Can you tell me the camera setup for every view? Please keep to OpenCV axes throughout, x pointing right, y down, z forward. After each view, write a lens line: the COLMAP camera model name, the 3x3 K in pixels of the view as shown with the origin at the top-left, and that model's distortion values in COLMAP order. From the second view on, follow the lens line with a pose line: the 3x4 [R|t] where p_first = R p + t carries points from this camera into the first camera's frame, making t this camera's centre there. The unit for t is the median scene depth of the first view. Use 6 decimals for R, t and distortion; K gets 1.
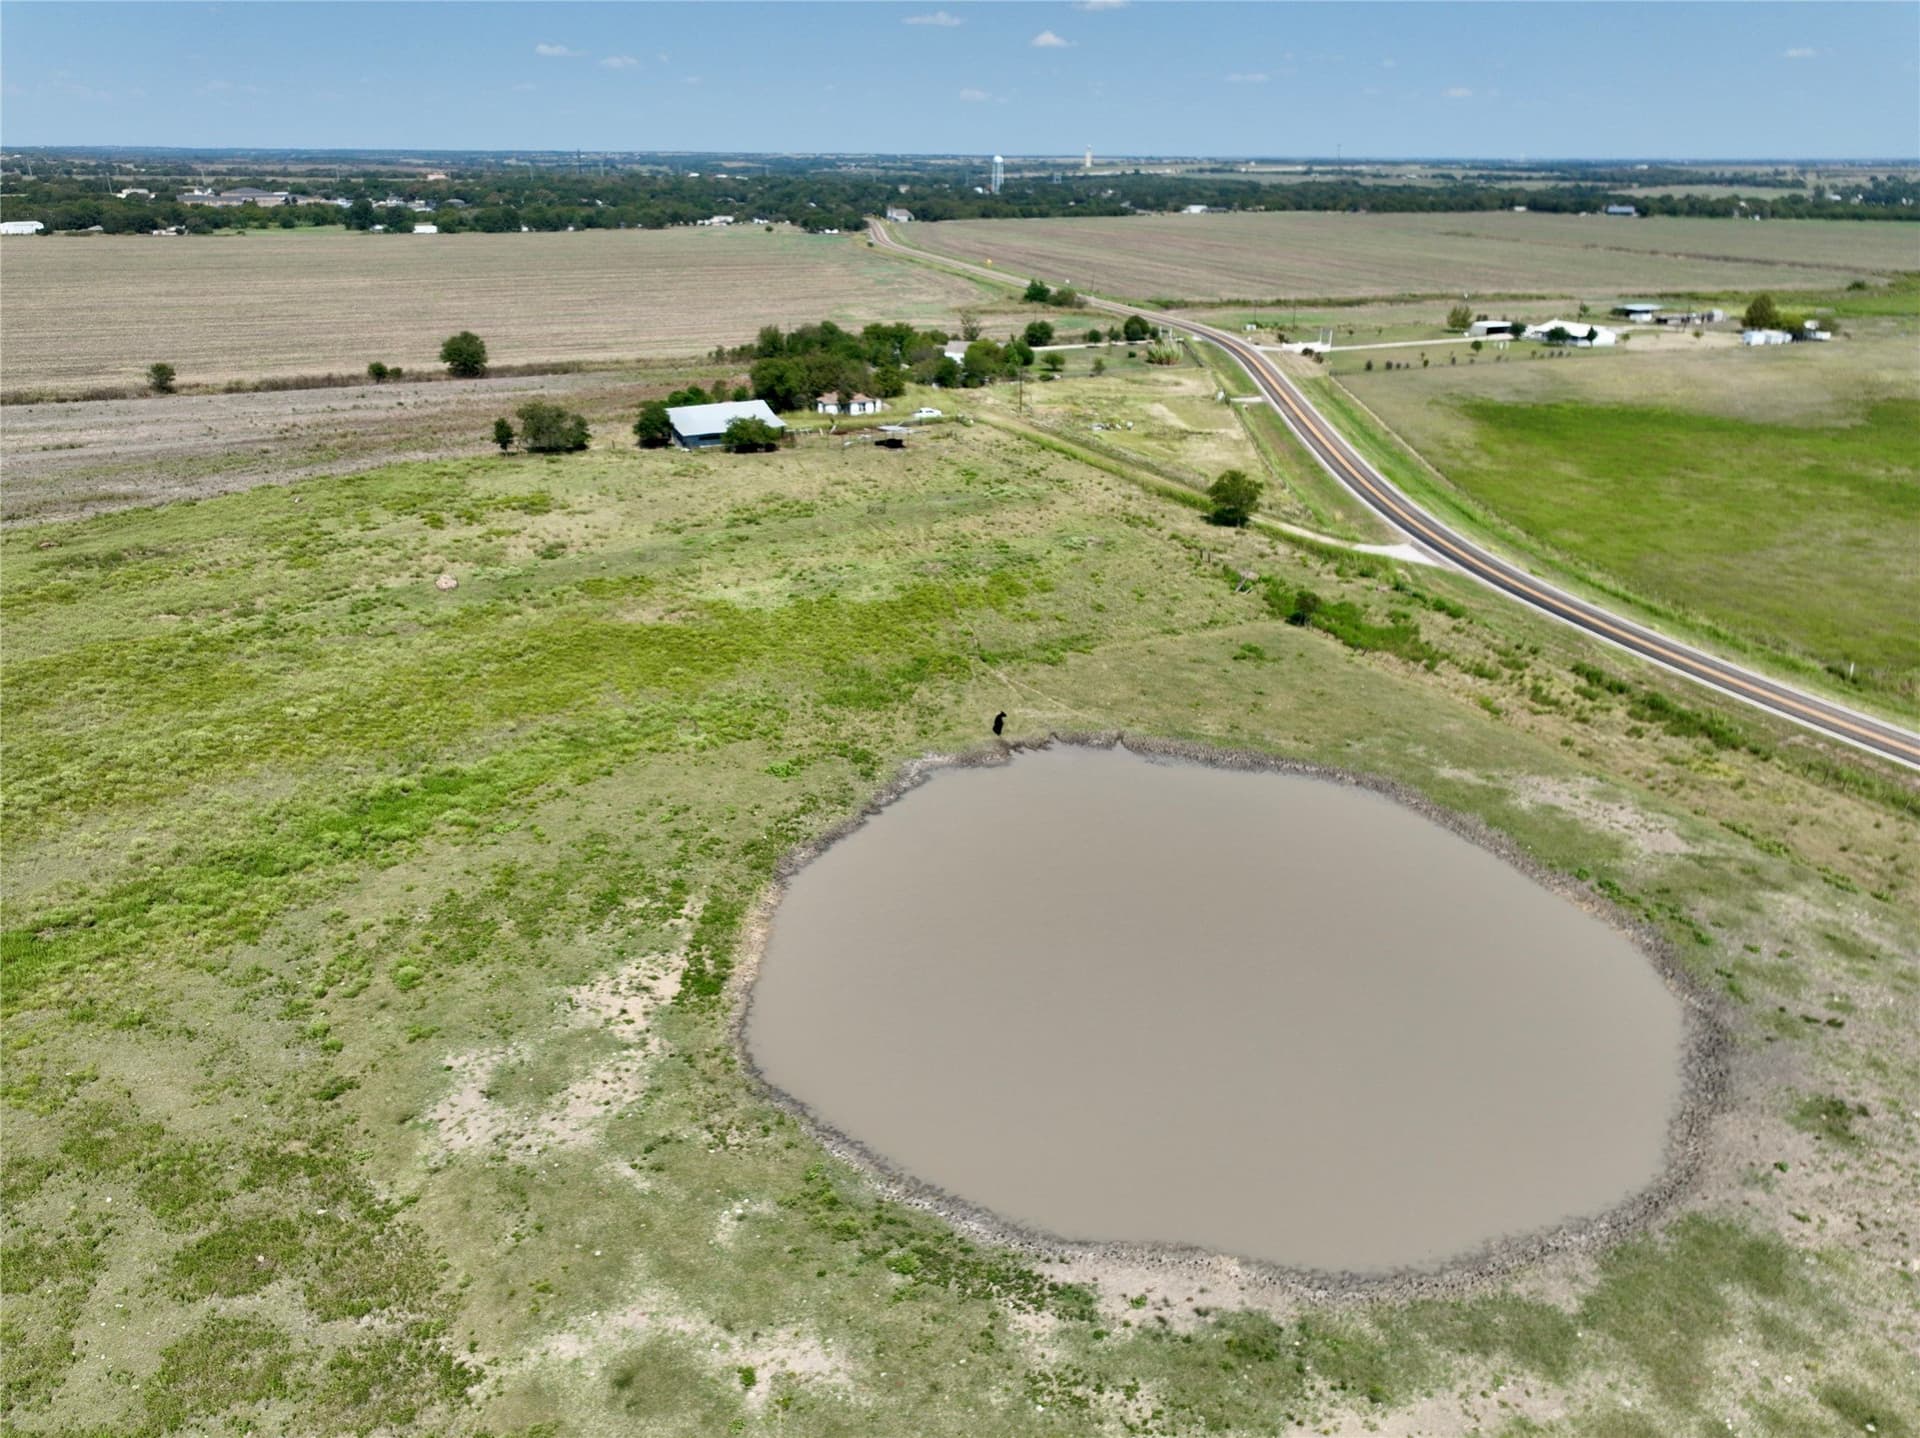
lens RADIAL K [[1361.0, 0, 960.0], [0, 1361.0, 719.0], [0, 0, 1]] dist [0.004924, 0.008879]
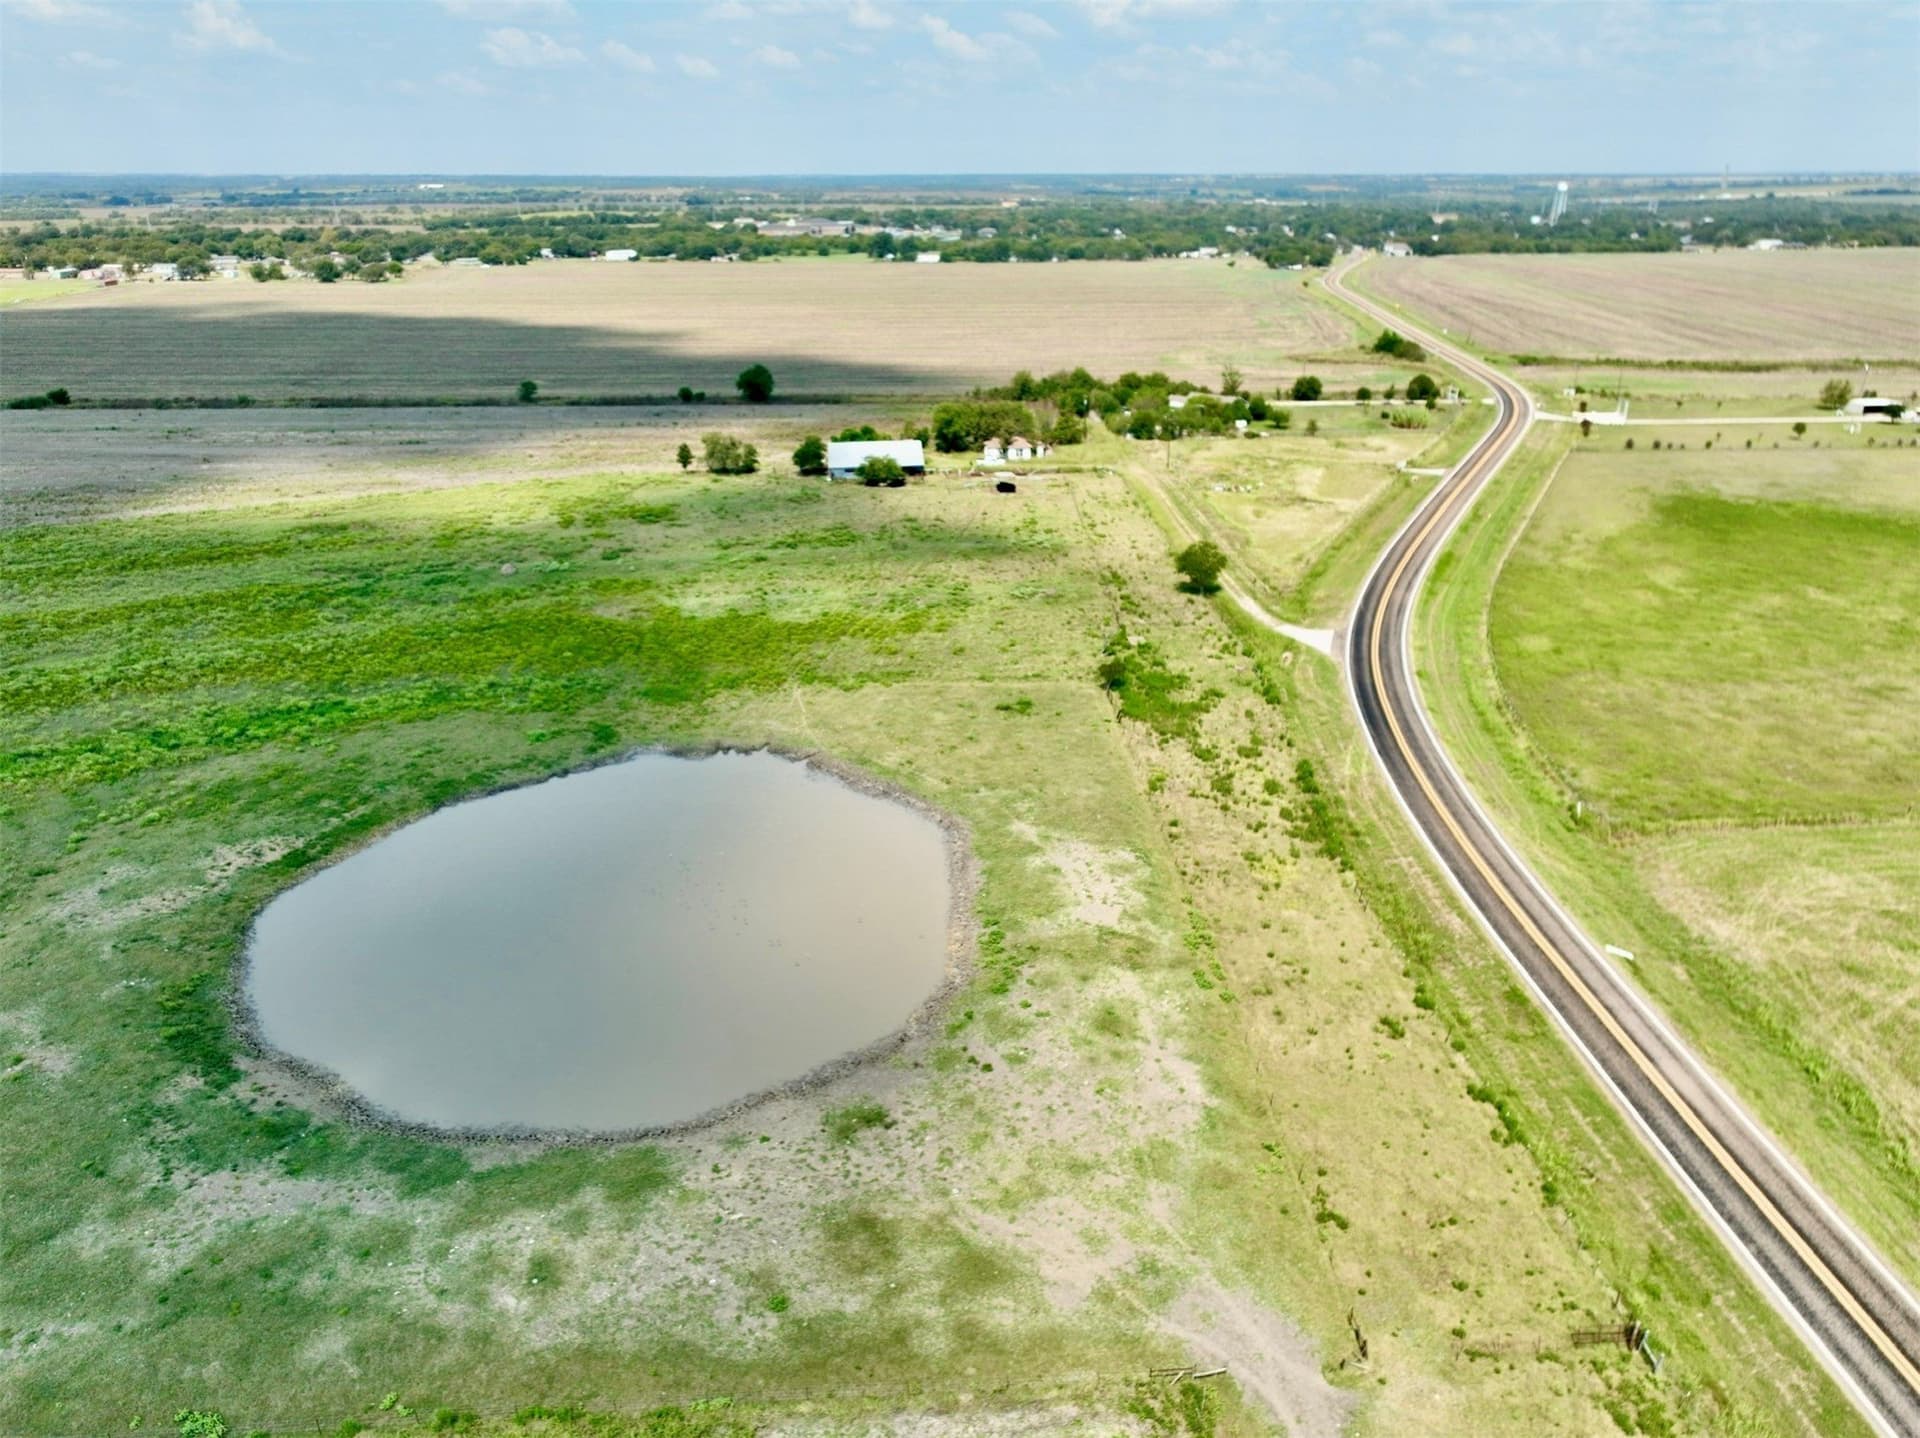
lens RADIAL K [[1361.0, 0, 960.0], [0, 1361.0, 719.0], [0, 0, 1]] dist [0.004924, 0.008879]
pose [[0.916490, 0.143779, -0.373328, 0.308240], [-0.148573, 0.988771, 0.016069, -0.025453], [0.371446, 0.040739, 0.927560, -0.026294]]
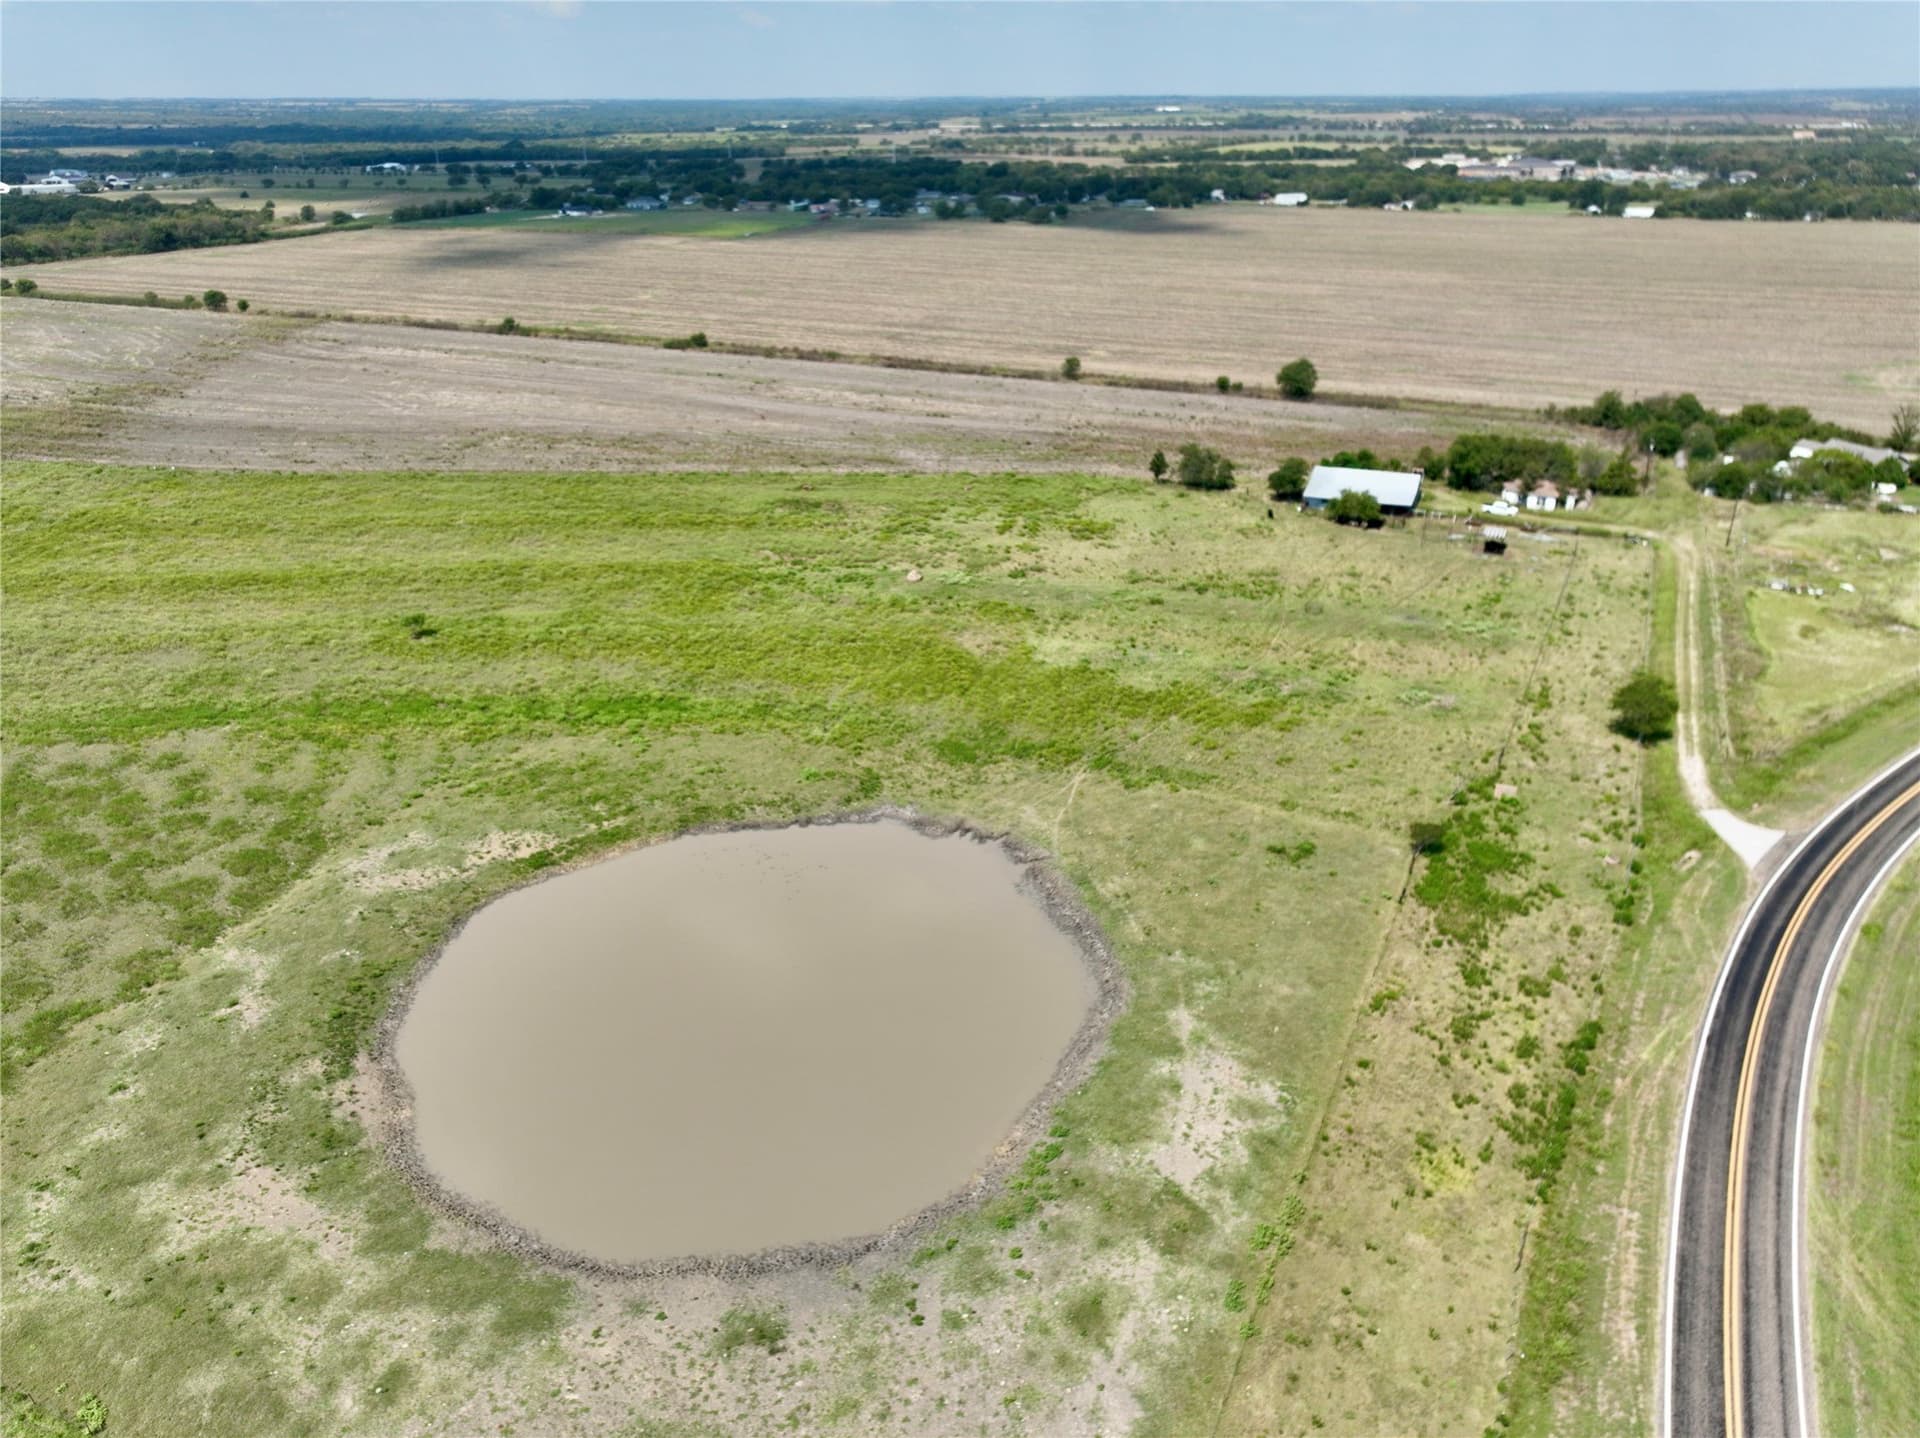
lens RADIAL K [[1364.8, 0, 955.2], [0, 1364.8, 717.6], [0, 0, 1]] dist [-0.003886, 0.017589]
pose [[0.613020, 0.322539, -0.721232, 0.386860], [-0.296149, 0.940123, 0.168713, -0.121116], [0.732463, 0.110168, 0.671834, 0.082136]]
